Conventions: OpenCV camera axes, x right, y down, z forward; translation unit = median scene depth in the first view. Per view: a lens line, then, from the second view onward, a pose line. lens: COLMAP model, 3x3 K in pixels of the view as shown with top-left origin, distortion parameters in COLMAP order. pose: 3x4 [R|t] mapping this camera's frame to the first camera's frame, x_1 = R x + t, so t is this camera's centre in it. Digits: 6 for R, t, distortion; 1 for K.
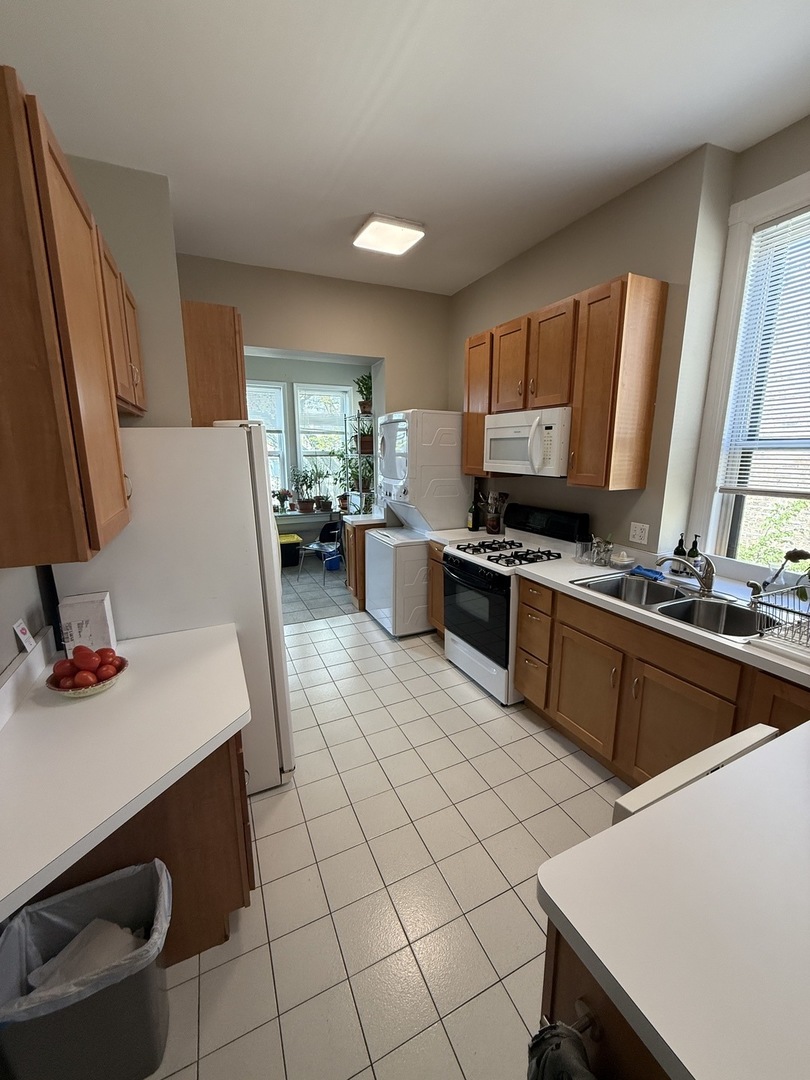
lens RADIAL K [[430.3, 0, 404.1], [0, 430.3, 539.9], [0, 0, 1]] dist [-0.002779, 0.000171]
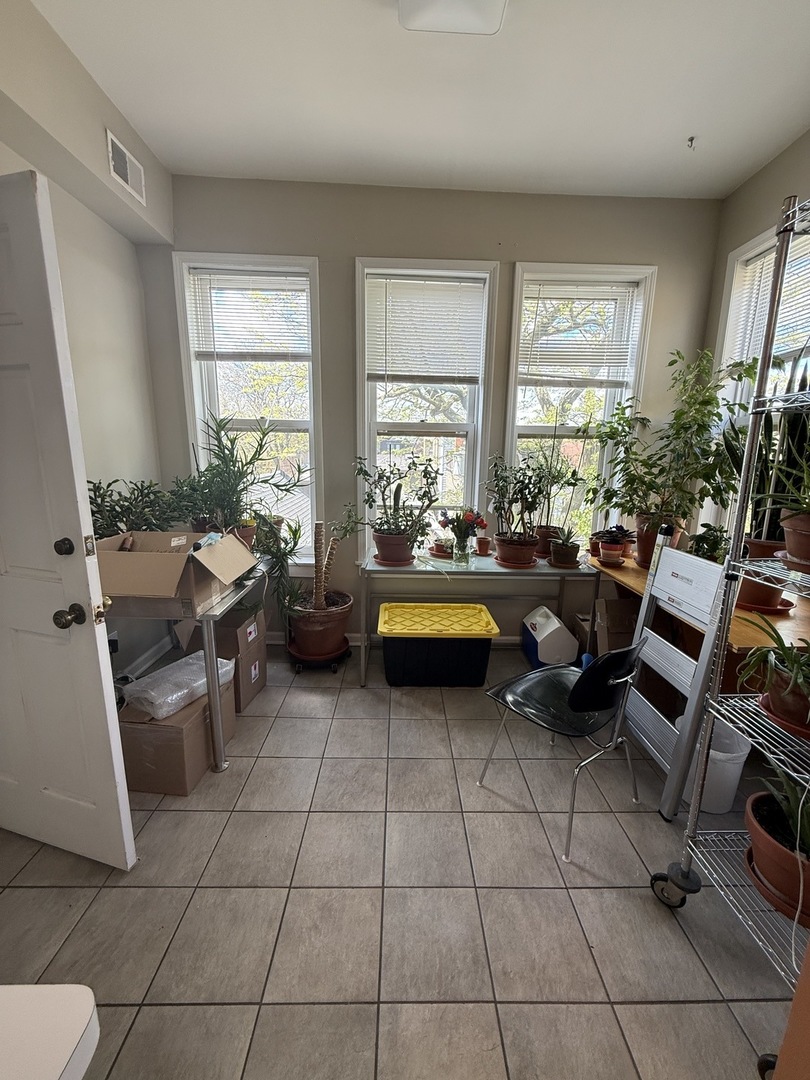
lens RADIAL K [[430.3, 0, 405.0], [0, 430.3, 537.9], [0, 0, 1]] dist [-0.002779, 0.000171]
pose [[0.912327, 0.097672, -0.397643, -0.158644], [-0.099324, 0.994918, 0.016498, -0.086766], [0.397233, 0.024444, 0.917392, 0.560730]]
